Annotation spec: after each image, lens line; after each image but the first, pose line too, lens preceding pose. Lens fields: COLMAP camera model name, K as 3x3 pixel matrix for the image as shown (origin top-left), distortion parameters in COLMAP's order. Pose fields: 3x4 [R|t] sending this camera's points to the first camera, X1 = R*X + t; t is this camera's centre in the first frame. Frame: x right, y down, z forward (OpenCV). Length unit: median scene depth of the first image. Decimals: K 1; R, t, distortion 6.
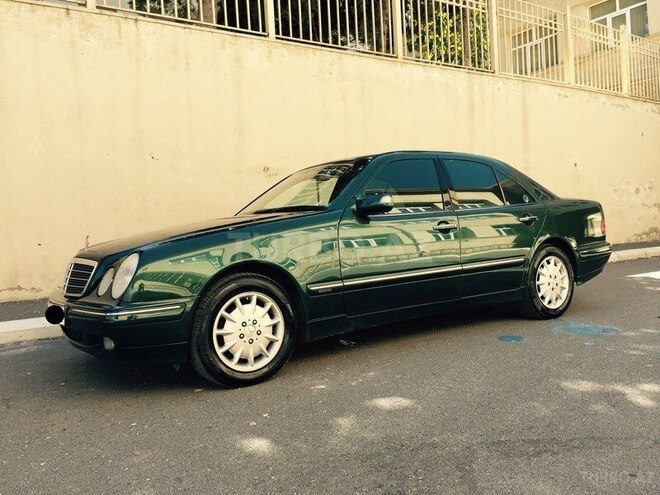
lens RADIAL K [[566.1, 0, 333.9], [0, 566.1, 235.5], [0, 0, 1]] dist [0.031185, -0.056854]
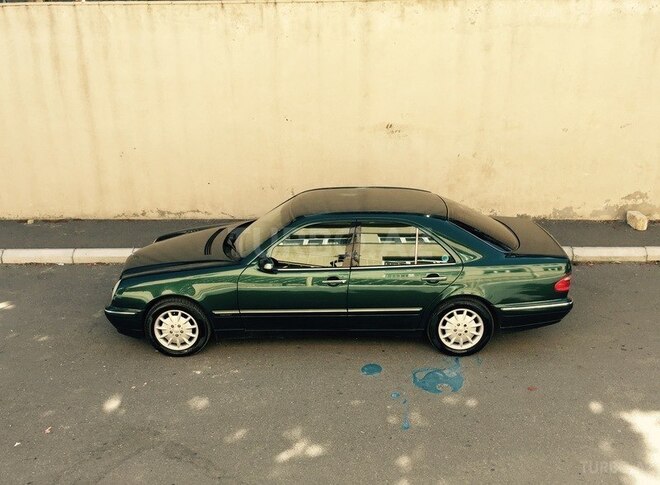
lens RADIAL K [[636.6, 0, 327.9], [0, 636.6, 245.6], [0, 0, 1]] dist [0.041031, 0.000000]
pose [[0.806383, 0.226167, -0.546439, 0.840139], [-0.035417, 0.940794, 0.337123, -0.511445], [0.590333, -0.252497, 0.766650, -0.126280]]
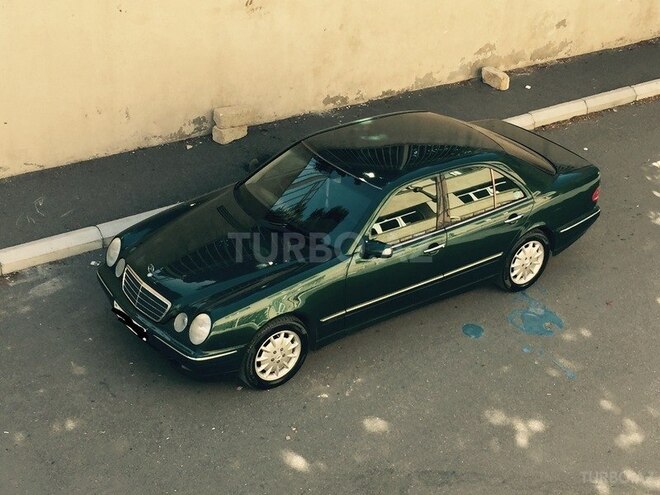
lens RADIAL K [[1071.6, 0, 330.9], [0, 1071.6, 246.0], [0, 0, 1]] dist [0.023443, 0.000000]
pose [[0.993111, 0.079144, 0.086415, -0.178066], [-0.110716, 0.875294, 0.470746, -0.885170], [-0.038382, -0.477070, 0.878027, -0.804911]]
